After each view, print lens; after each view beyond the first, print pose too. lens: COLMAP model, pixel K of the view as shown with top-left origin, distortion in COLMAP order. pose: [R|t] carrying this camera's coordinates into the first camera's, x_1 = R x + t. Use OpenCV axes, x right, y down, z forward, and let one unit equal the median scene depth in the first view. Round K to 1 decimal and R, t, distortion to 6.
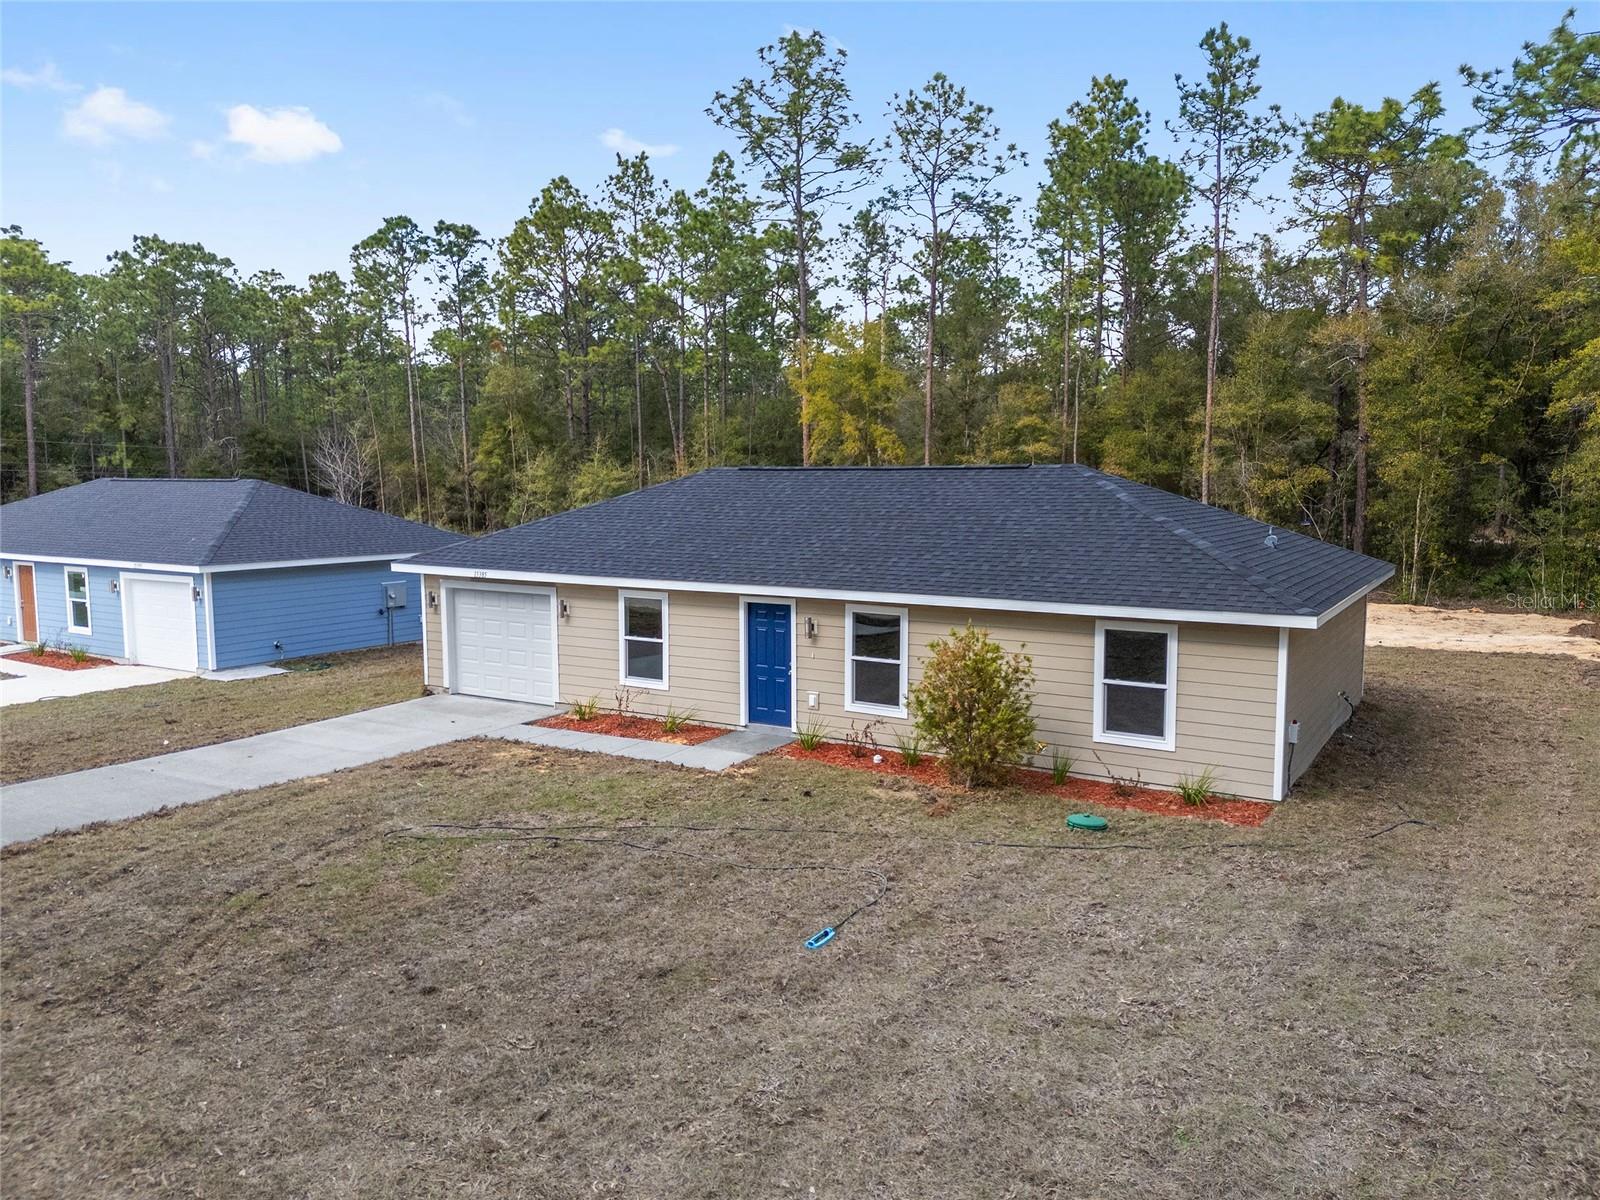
lens RADIAL K [[1172.9, 0, 800.0], [0, 1172.9, 600.0], [0, 0, 1]] dist [0.078812, -0.085962]
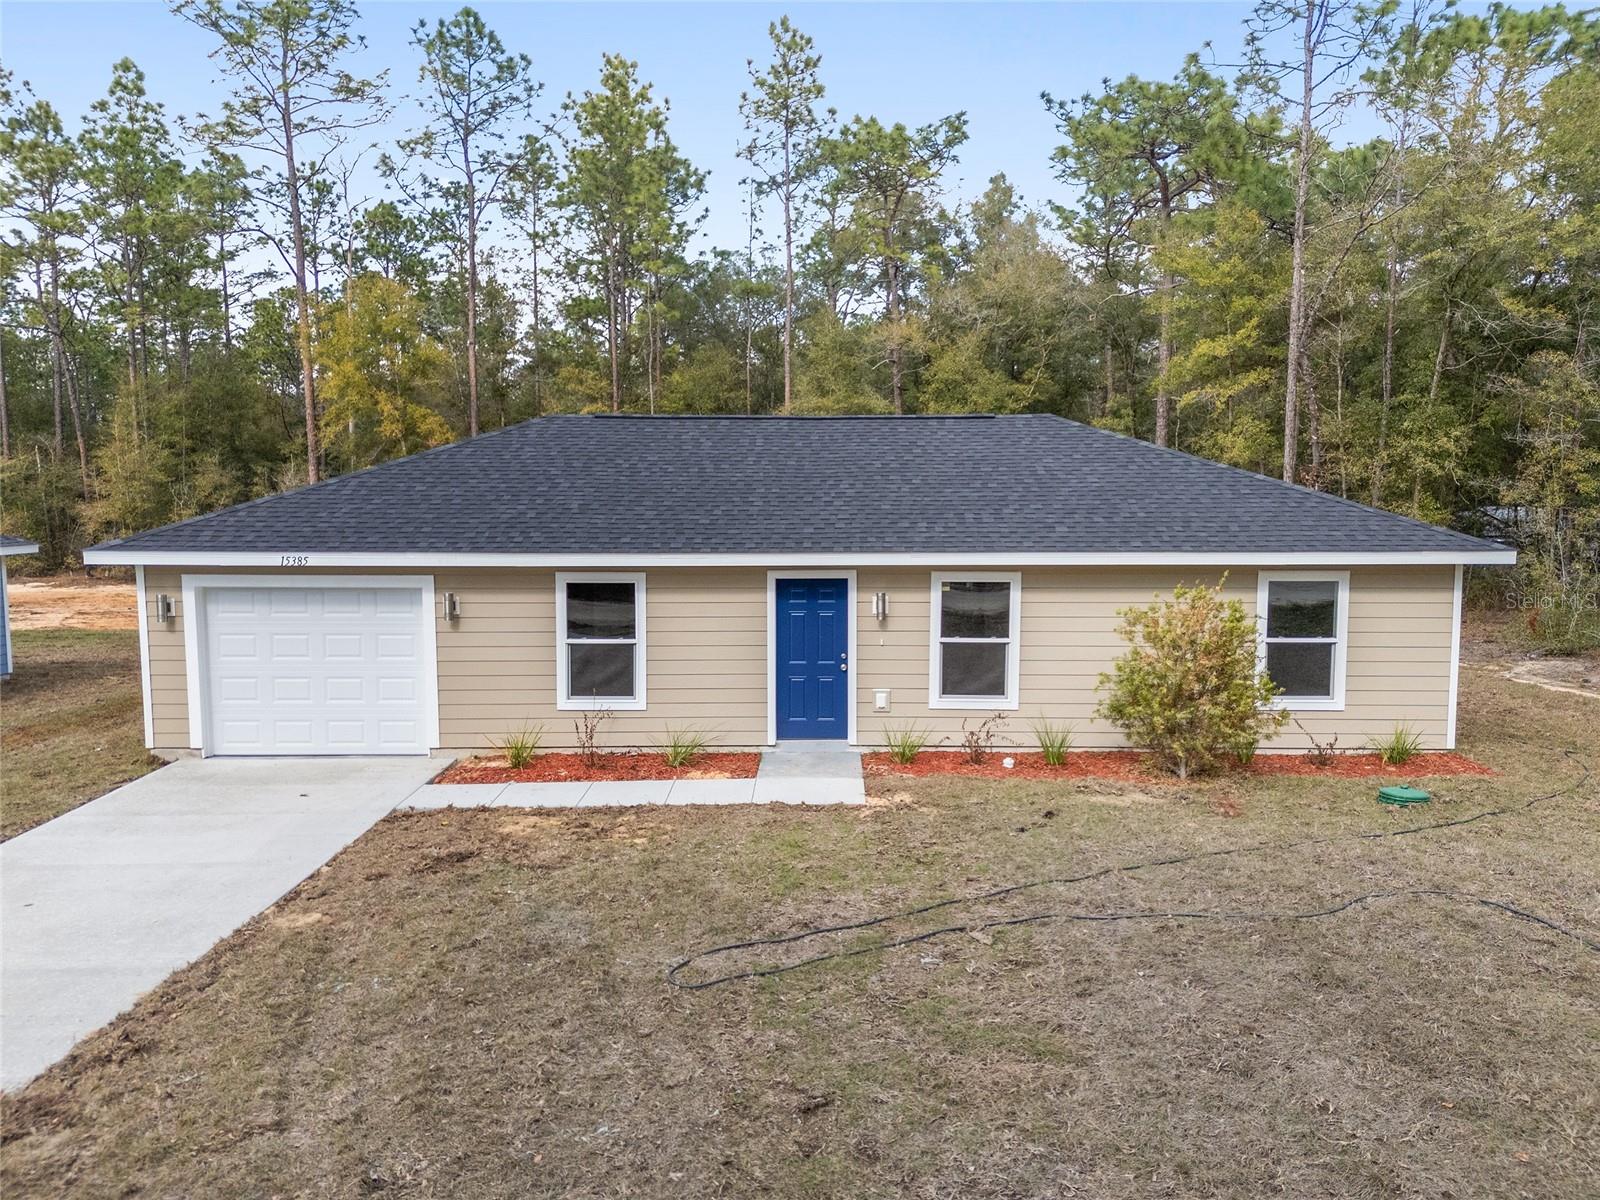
lens RADIAL K [[1172.9, 0, 800.0], [0, 1172.9, 600.0], [0, 0, 1]] dist [0.078812, -0.085962]
pose [[0.849554, -0.046183, 0.525476, -0.408149], [0.053719, 0.998556, 0.000911, 0.014814], [-0.524759, 0.027454, 0.850808, 0.342459]]
